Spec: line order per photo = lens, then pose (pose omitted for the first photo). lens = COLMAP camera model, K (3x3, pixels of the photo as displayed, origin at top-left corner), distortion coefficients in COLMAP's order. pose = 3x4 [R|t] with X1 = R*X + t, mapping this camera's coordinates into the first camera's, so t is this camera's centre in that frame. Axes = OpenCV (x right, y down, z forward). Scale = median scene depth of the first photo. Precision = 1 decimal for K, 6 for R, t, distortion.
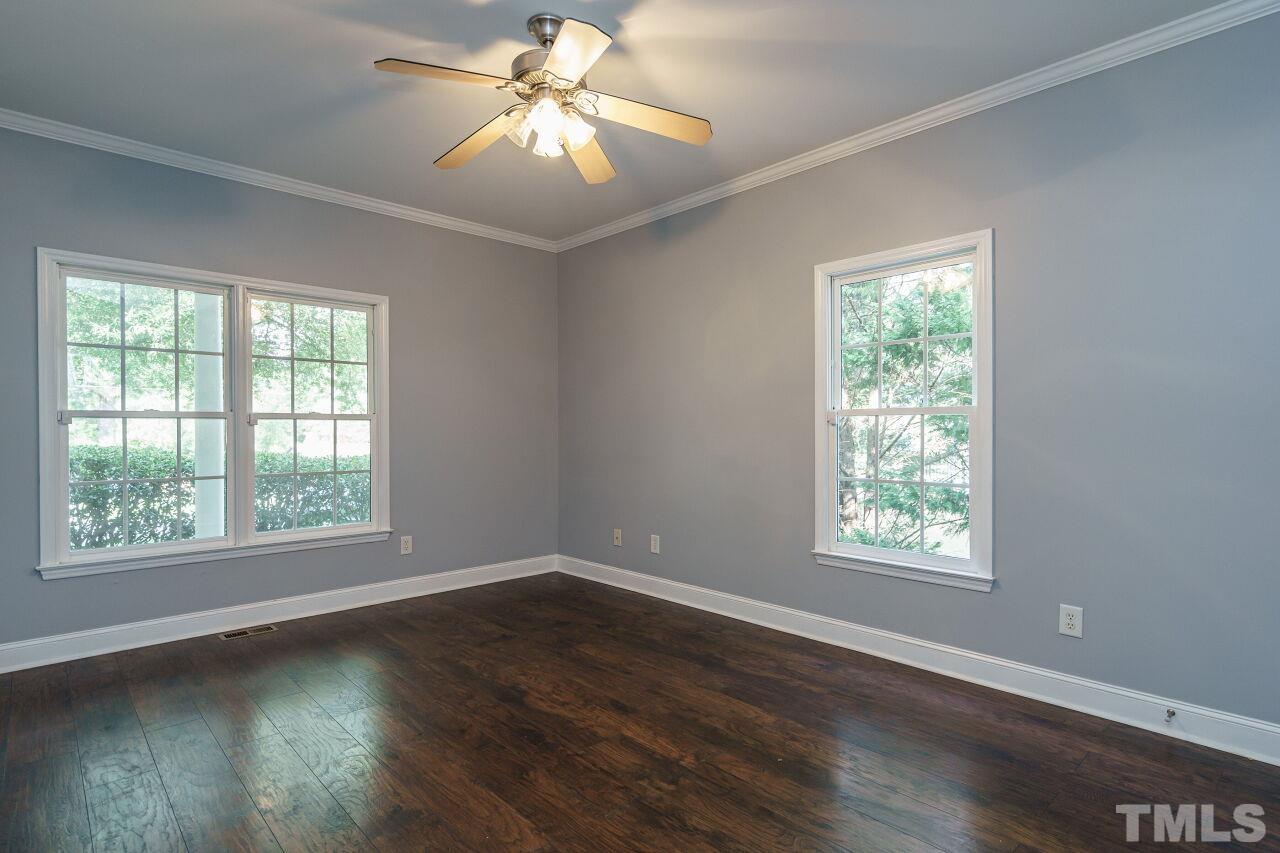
lens RADIAL K [[657.9, 0, 642.1], [0, 657.9, 425.4], [0, 0, 1]] dist [0.008747, 0.000074]
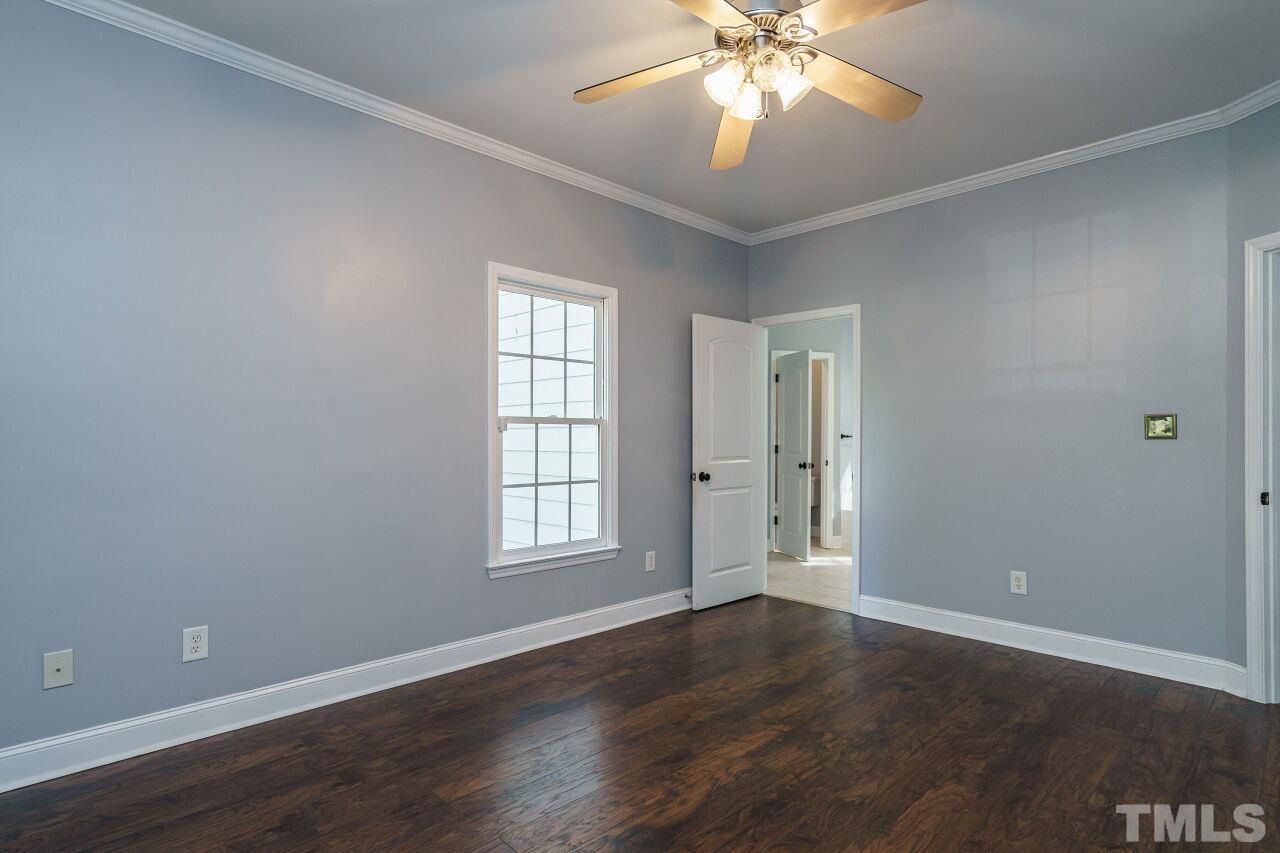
lens RADIAL K [[657.9, 0, 642.1], [0, 657.9, 425.4], [0, 0, 1]] dist [0.008747, 0.000074]
pose [[-0.028626, 0.029580, 0.999152, -0.790118], [-0.005417, 0.999543, -0.029747, 0.022679], [-0.999576, -0.006264, -0.028453, 0.949079]]
